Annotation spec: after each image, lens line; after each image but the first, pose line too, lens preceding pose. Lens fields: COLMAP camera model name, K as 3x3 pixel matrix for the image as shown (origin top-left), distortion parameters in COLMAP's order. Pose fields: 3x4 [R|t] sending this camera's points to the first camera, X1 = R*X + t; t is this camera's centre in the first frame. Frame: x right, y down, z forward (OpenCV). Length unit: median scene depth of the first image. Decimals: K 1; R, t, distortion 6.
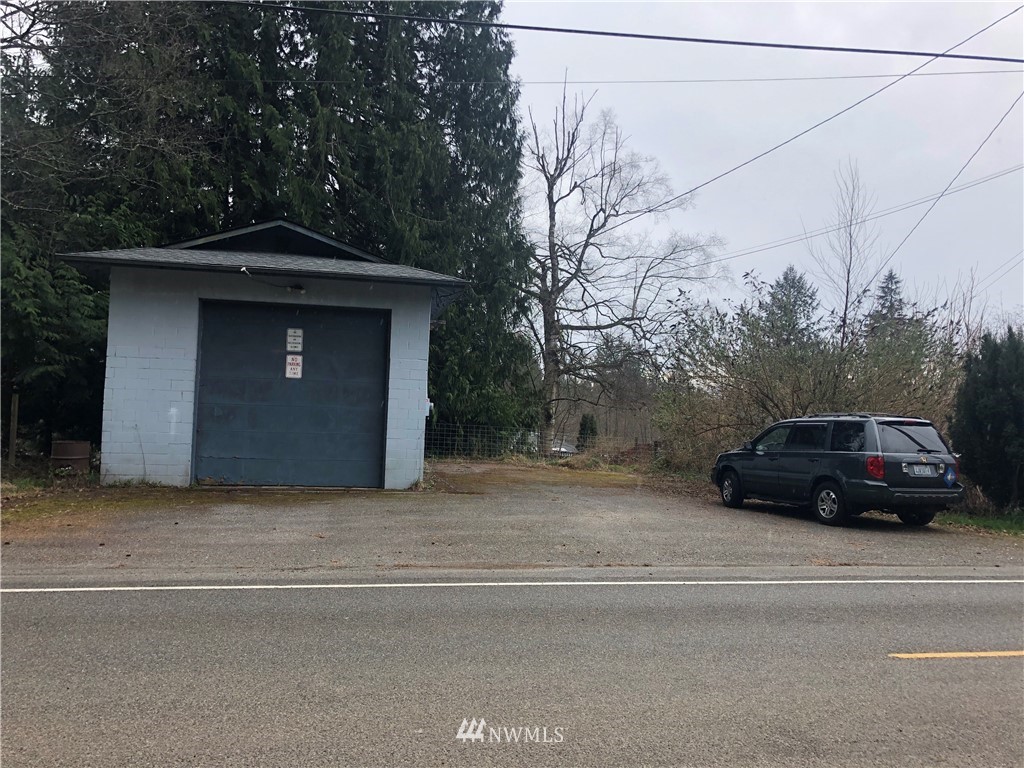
lens RADIAL K [[835.9, 0, 512.0], [0, 835.9, 384.0], [0, 0, 1]] dist [0.016330, 0.008399]
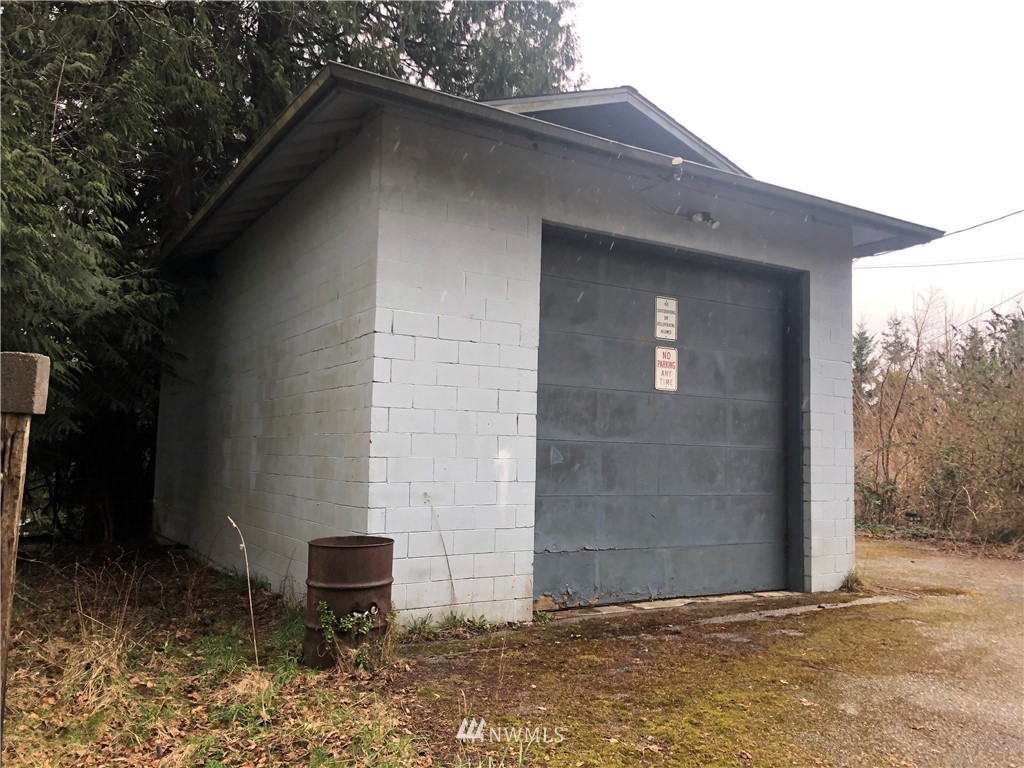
lens RADIAL K [[828.5, 0, 512.0], [0, 828.5, 384.0], [0, 0, 1]] dist [0.102375, 0.001937]
pose [[0.936389, 0.019122, 0.350442, -0.541078], [-0.007526, 0.999379, -0.034423, 0.007495], [-0.350883, 0.029596, 0.935952, 0.550583]]
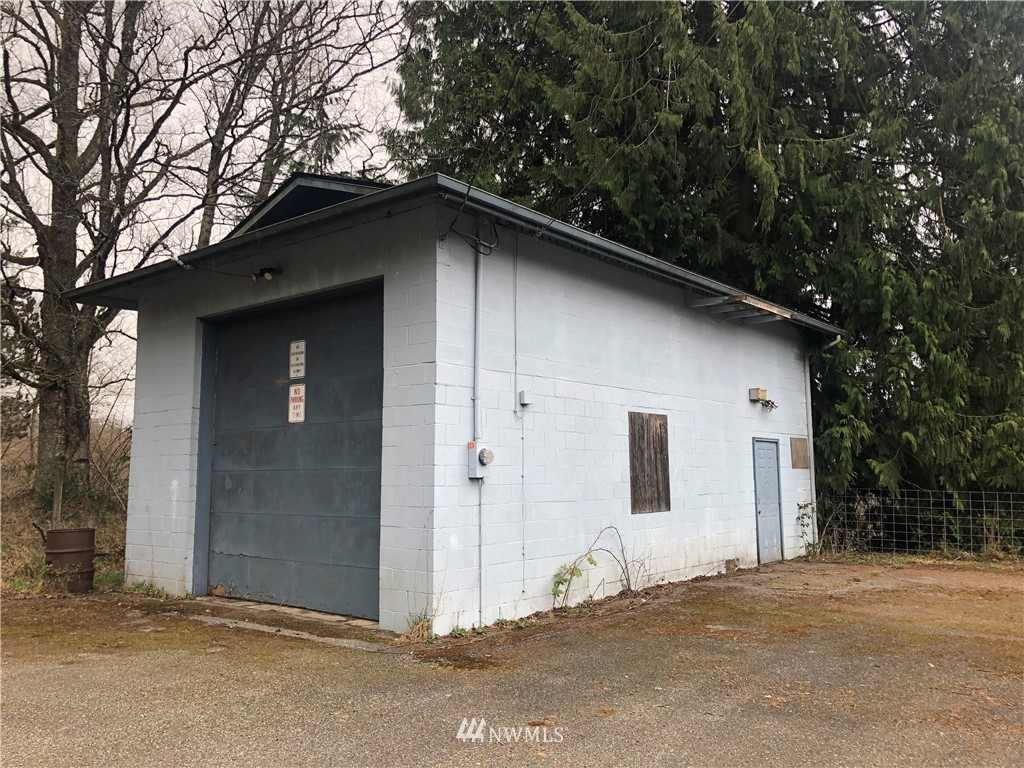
lens RADIAL K [[835.9, 0, 512.0], [0, 835.9, 384.0], [0, 0, 1]] dist [0.016330, 0.008399]
pose [[0.625803, -0.124079, -0.770048, 0.303203], [0.051106, 0.991667, -0.118256, 0.044605], [0.778305, 0.034651, 0.626930, 0.752203]]
